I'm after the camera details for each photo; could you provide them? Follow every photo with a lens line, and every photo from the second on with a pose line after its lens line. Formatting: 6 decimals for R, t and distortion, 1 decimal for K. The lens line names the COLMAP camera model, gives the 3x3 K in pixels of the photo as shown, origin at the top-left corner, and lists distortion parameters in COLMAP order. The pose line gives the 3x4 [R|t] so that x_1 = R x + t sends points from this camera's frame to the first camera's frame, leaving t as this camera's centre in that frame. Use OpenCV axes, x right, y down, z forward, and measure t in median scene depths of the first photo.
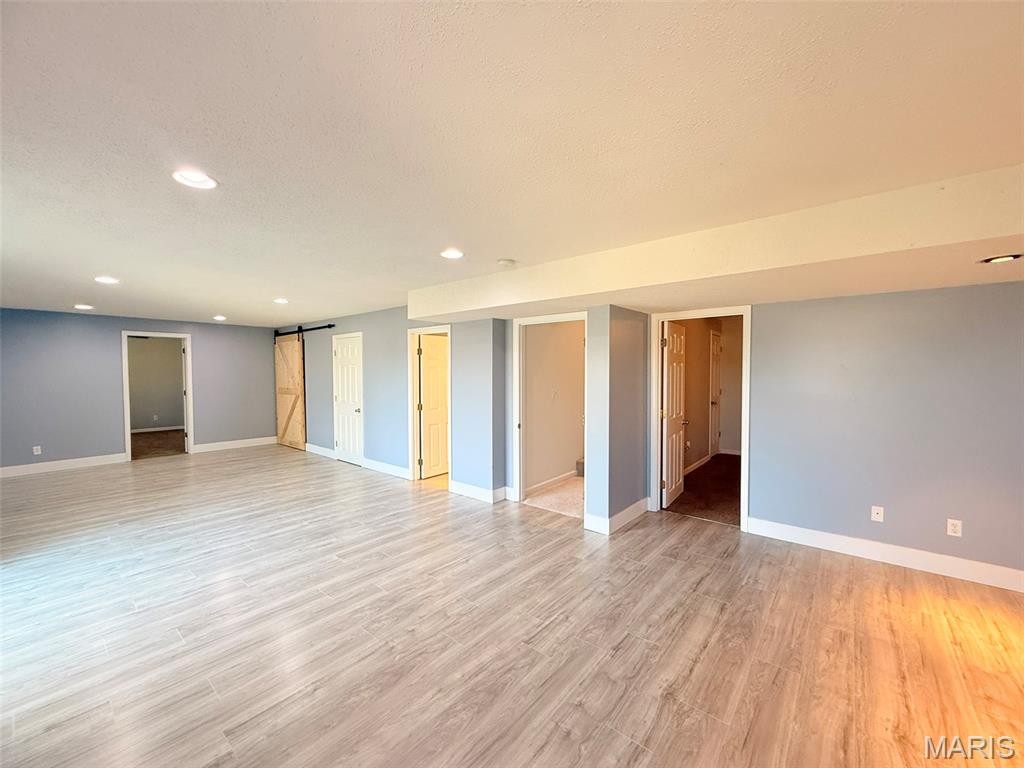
lens RADIAL K [[408.8, 0, 520.9], [0, 408.8, 404.0], [0, 0, 1]] dist [0.000603, -0.000231]
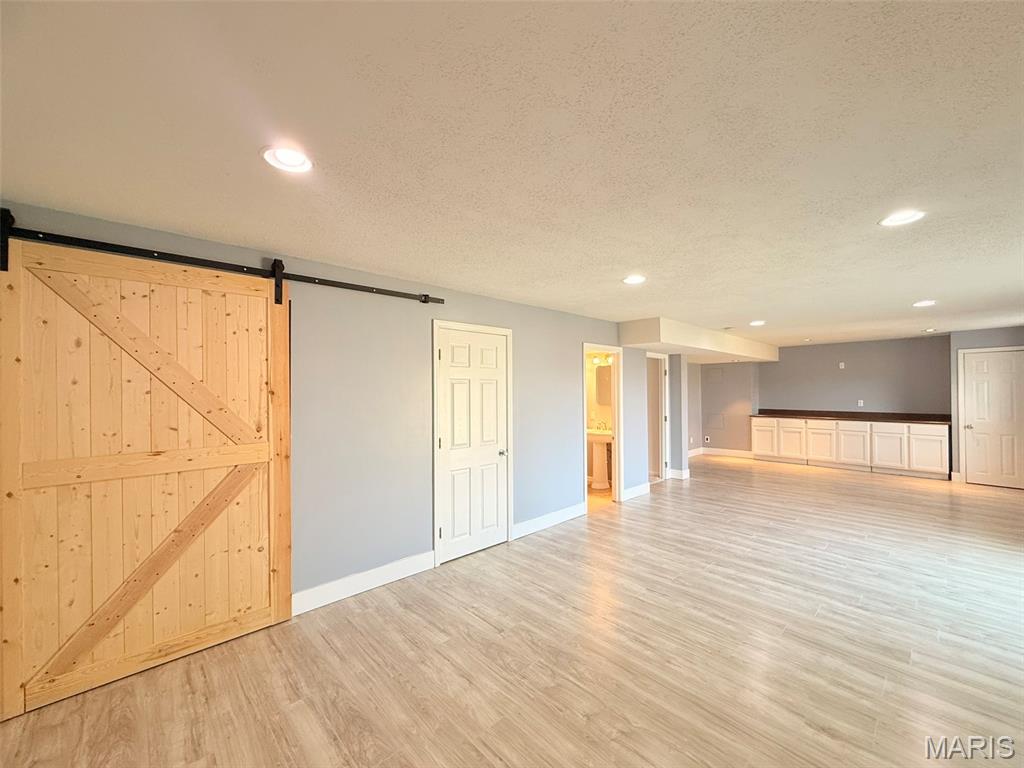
lens RADIAL K [[408.8, 0, 512.4], [0, 408.8, 382.3], [0, 0, 1]] dist [0.000603, -0.000231]
pose [[0.122577, 0.024697, 0.992152, -1.605879], [0.087865, 0.995495, -0.035635, -0.103959], [-0.988562, 0.091543, 0.119854, 1.430152]]
